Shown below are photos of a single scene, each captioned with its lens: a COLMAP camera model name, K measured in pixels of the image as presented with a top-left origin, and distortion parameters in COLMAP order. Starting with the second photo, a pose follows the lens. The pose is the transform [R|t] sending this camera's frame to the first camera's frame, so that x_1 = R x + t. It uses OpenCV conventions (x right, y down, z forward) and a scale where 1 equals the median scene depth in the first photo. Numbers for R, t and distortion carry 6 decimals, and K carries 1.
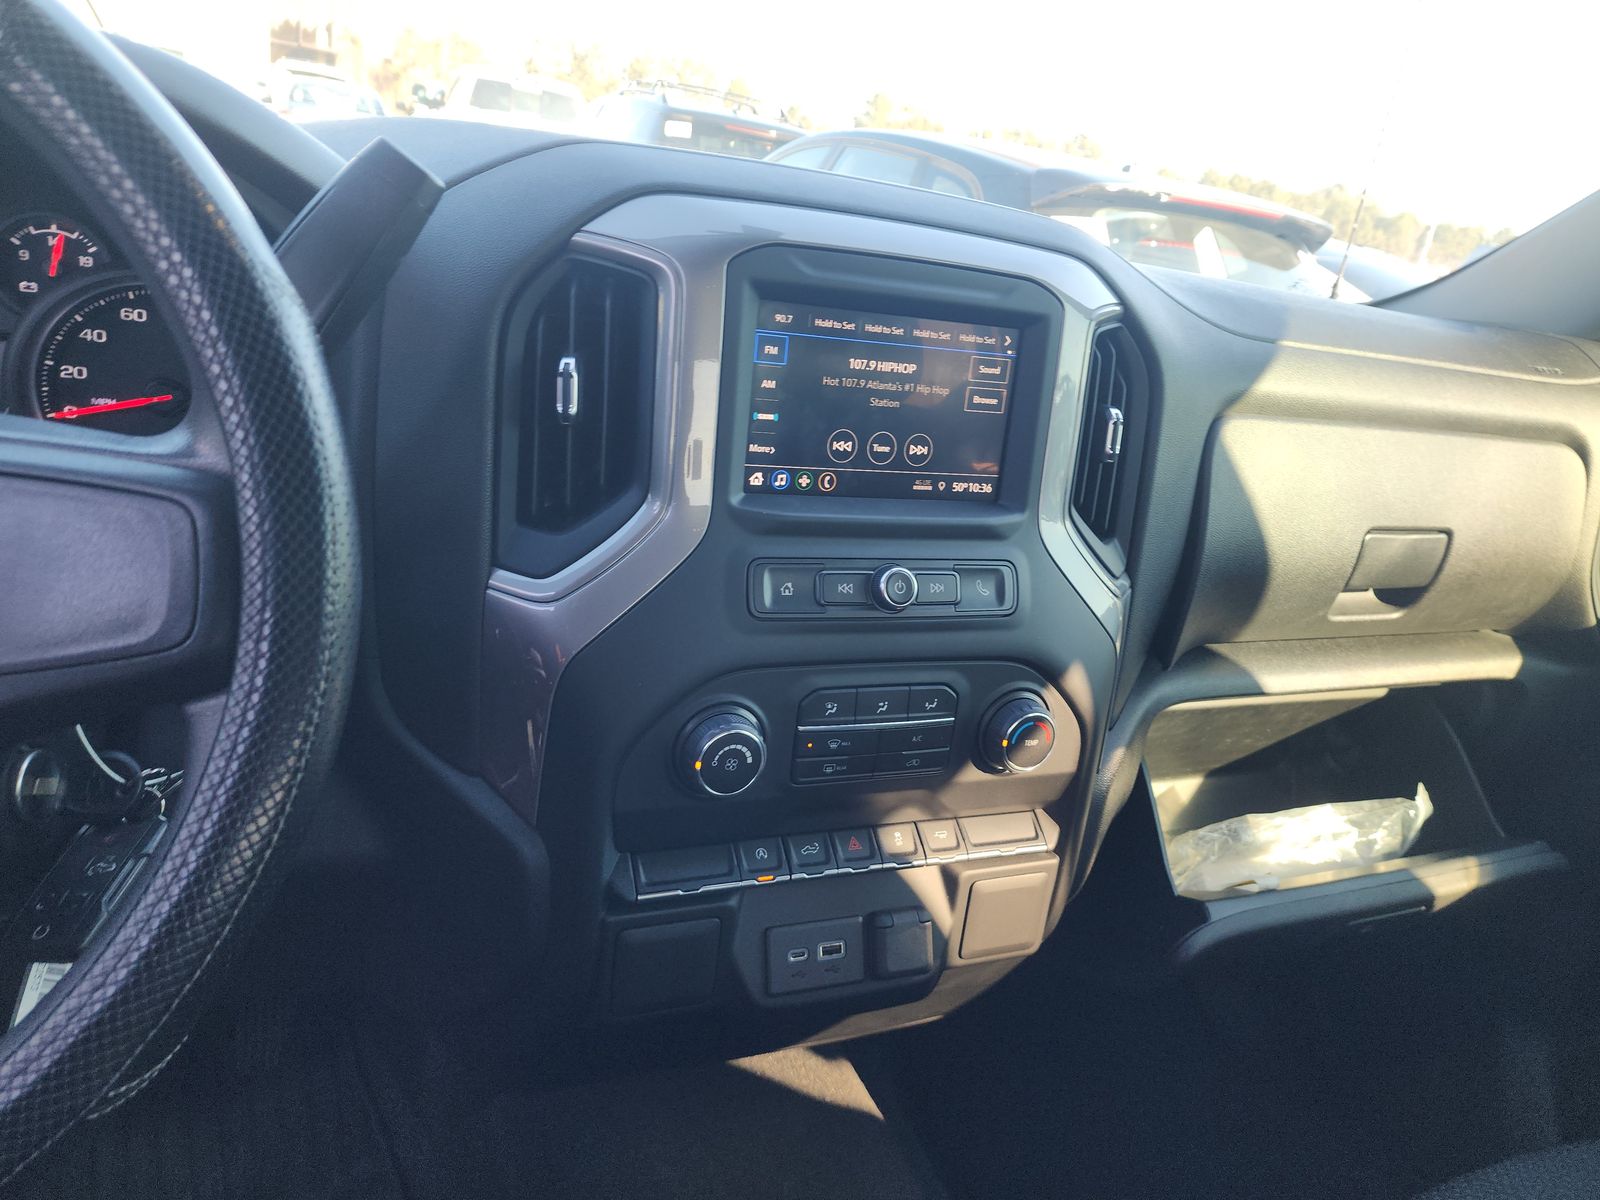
lens RADIAL K [[1093.5, 0, 799.4], [0, 1093.5, 598.6], [0, 0, 1]] dist [0.025607, -0.010687]
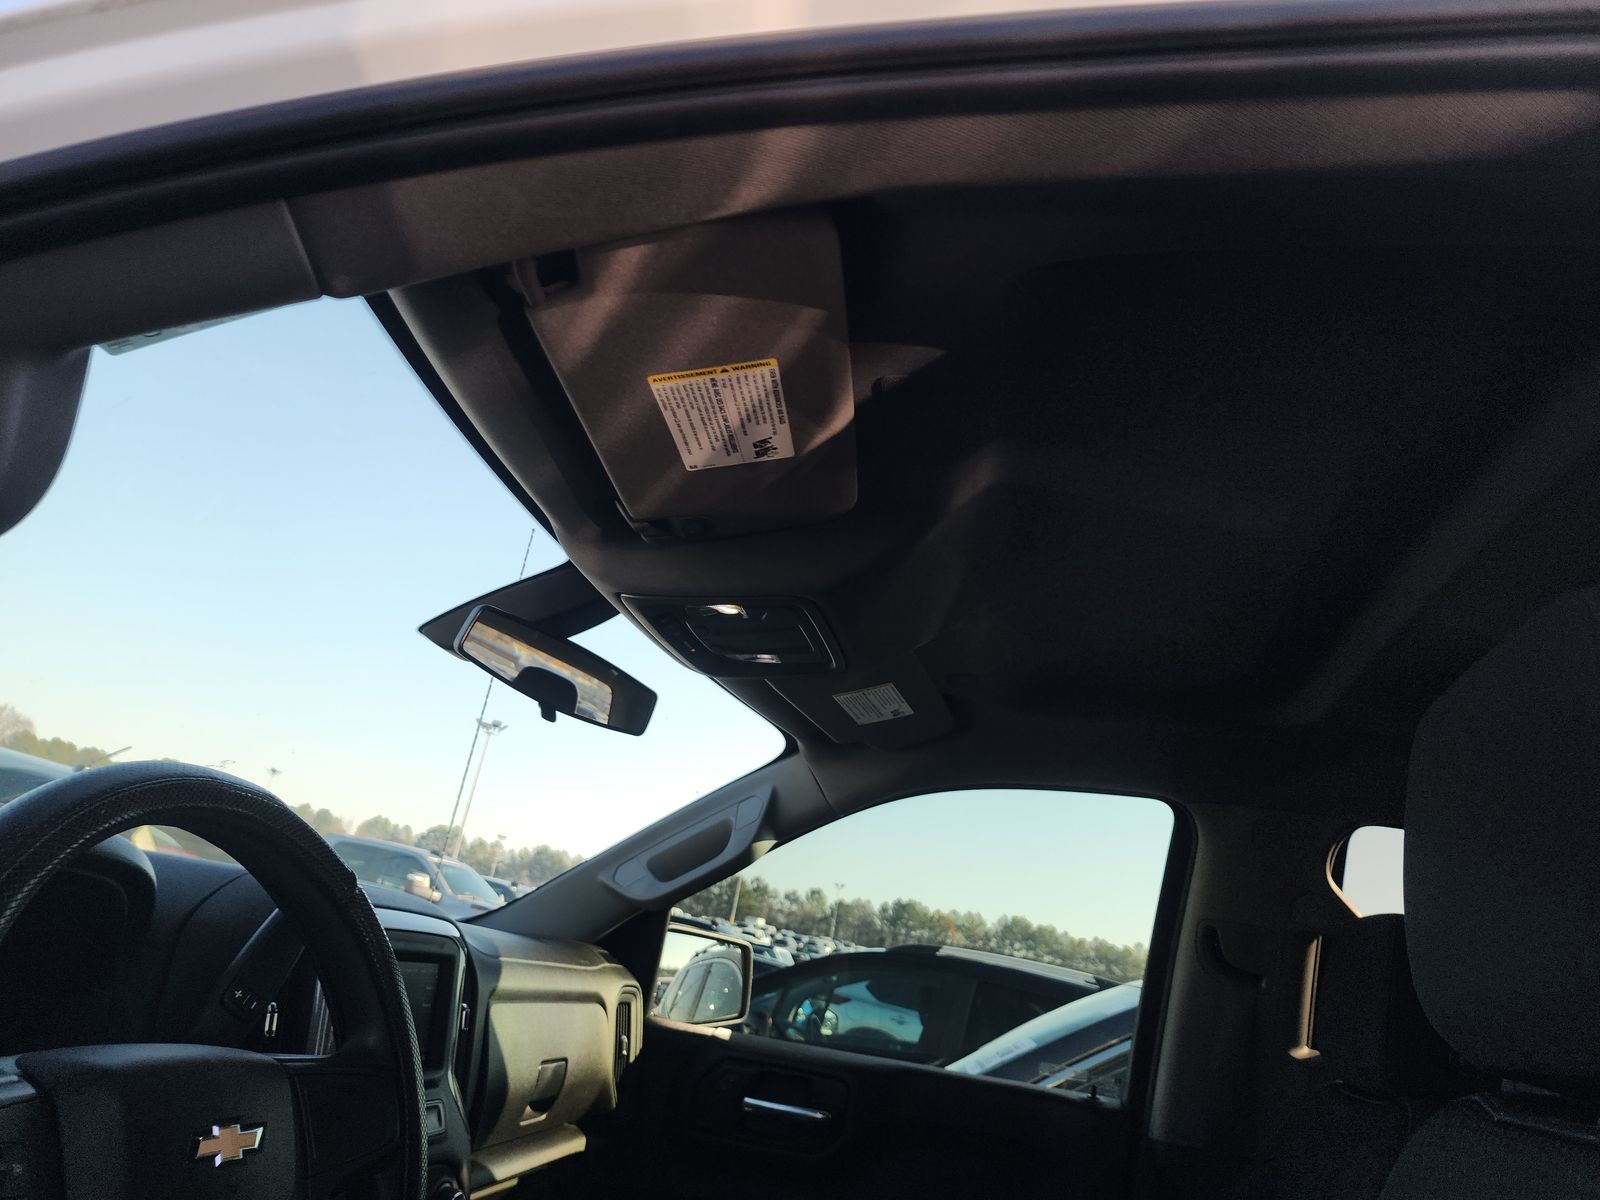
lens RADIAL K [[1076.5, 0, 825.4], [0, 1076.5, 578.4], [0, 0, 1]] dist [0.025227, -0.026488]
pose [[0.552022, 0.222157, 0.803691, -1.060031], [0.220652, 0.890575, -0.397730, 0.049850], [-0.804105, 0.396892, 0.442597, -0.603576]]
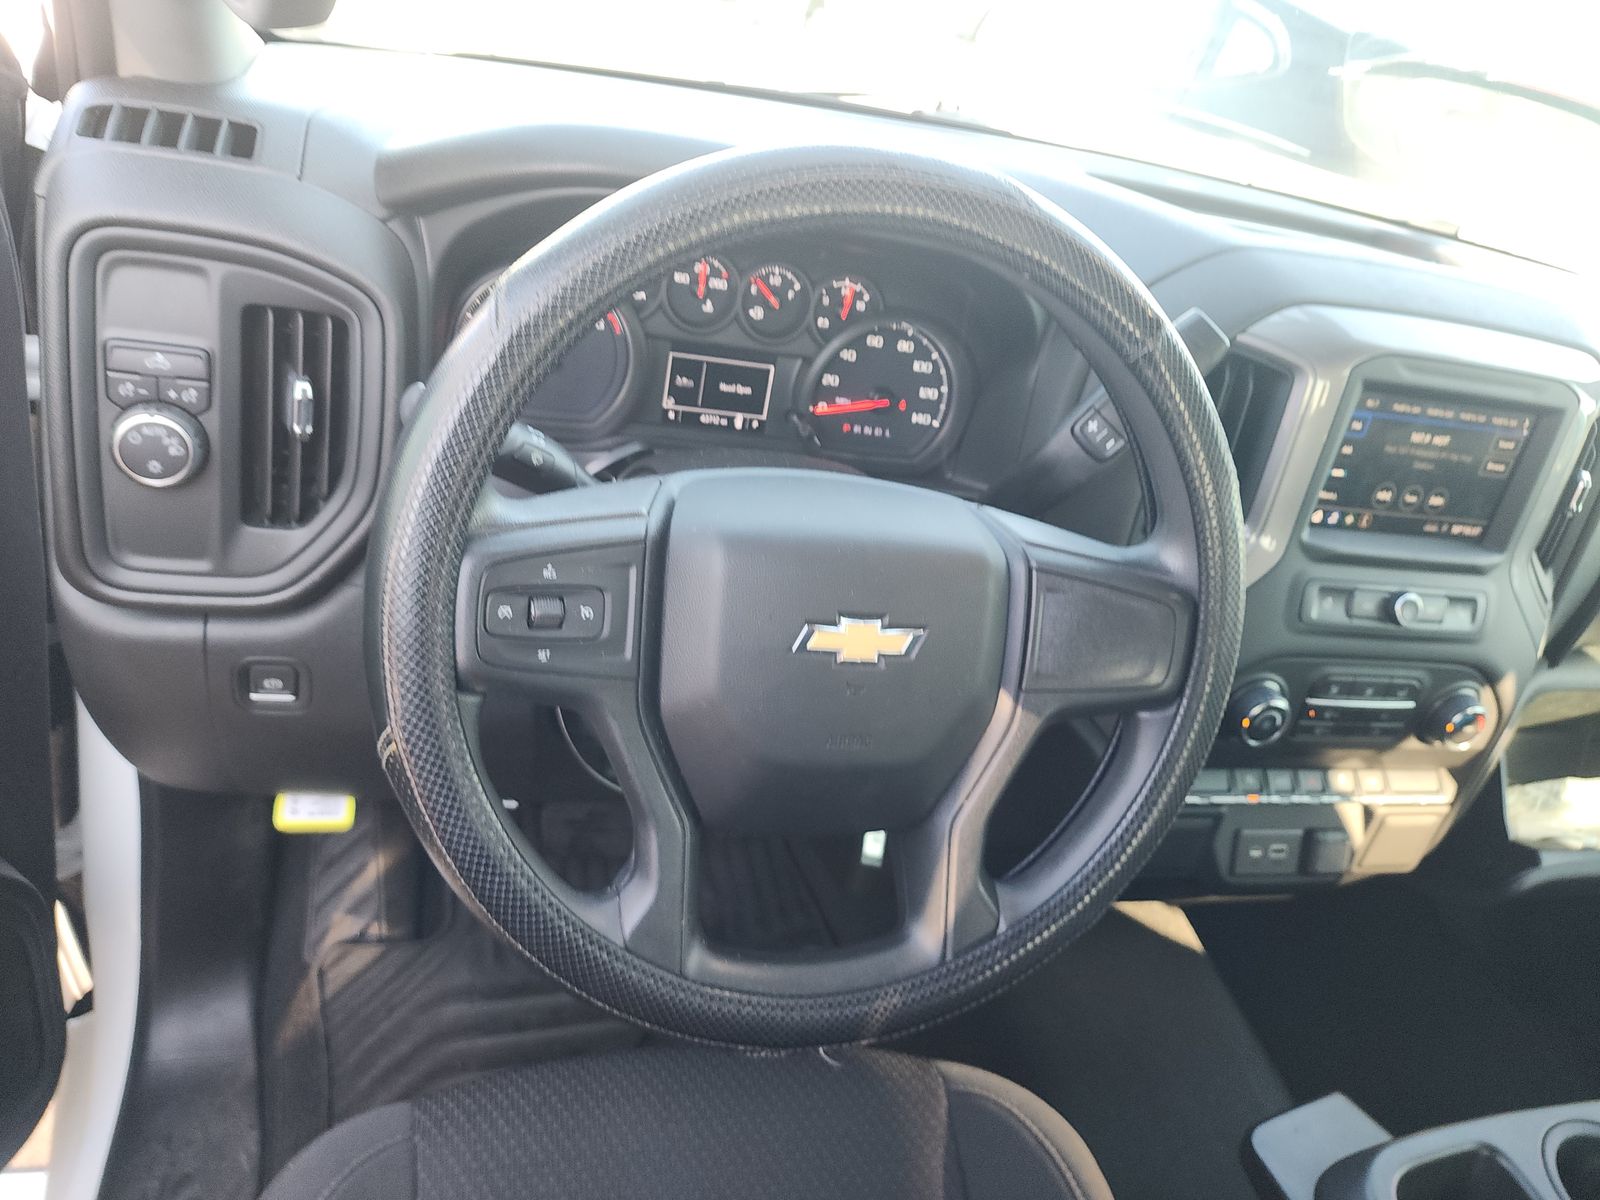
lens RADIAL K [[1076.5, 0, 798.0], [0, 1076.5, 591.9], [0, 0, 1]] dist [0.025227, -0.026488]
pose [[0.983311, 0.141421, -0.114452, -0.463261], [-0.120331, 0.977388, 0.173878, -0.161123], [0.136454, -0.157204, 0.978094, -0.357979]]
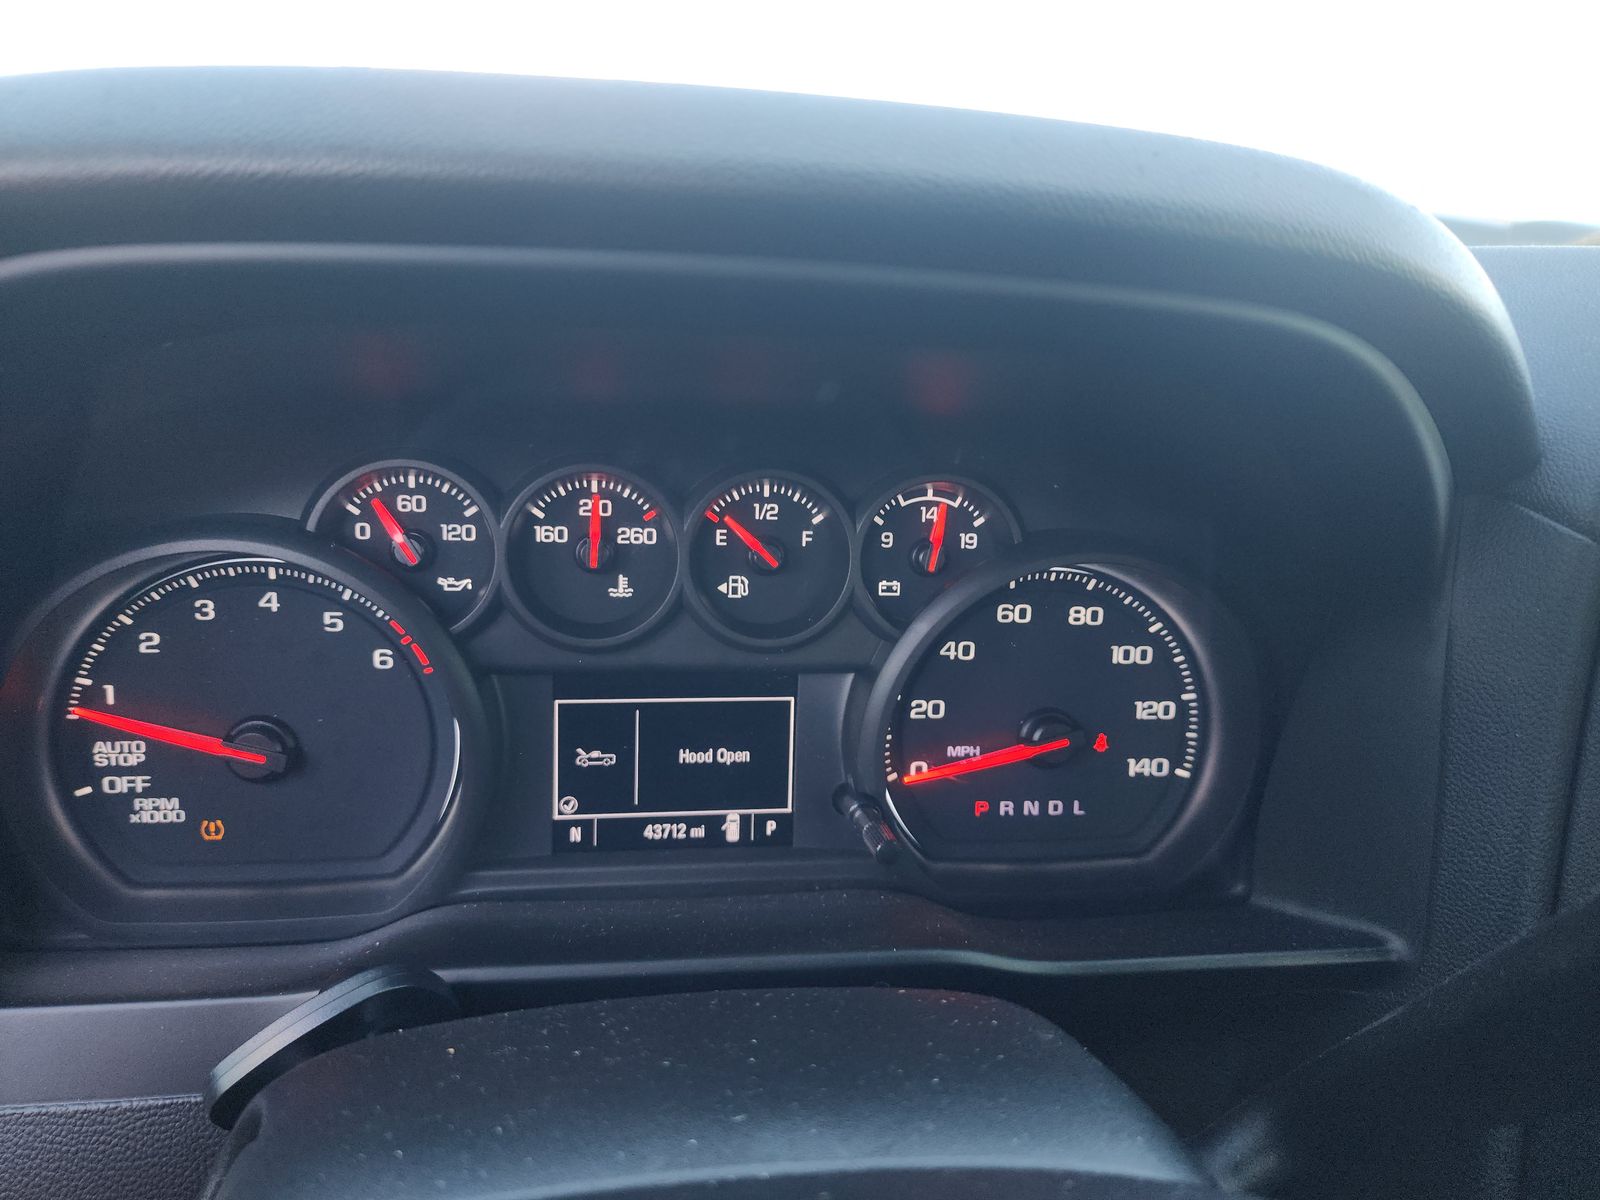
lens RADIAL K [[1076.5, 0, 789.0], [0, 1076.5, 612.7], [0, 0, 1]] dist [0.025227, -0.026488]
pose [[0.955713, -0.028557, -0.292913, -0.507658], [0.004992, 0.996711, -0.080884, -0.194102], [0.294259, 0.075839, 0.952712, 0.355777]]
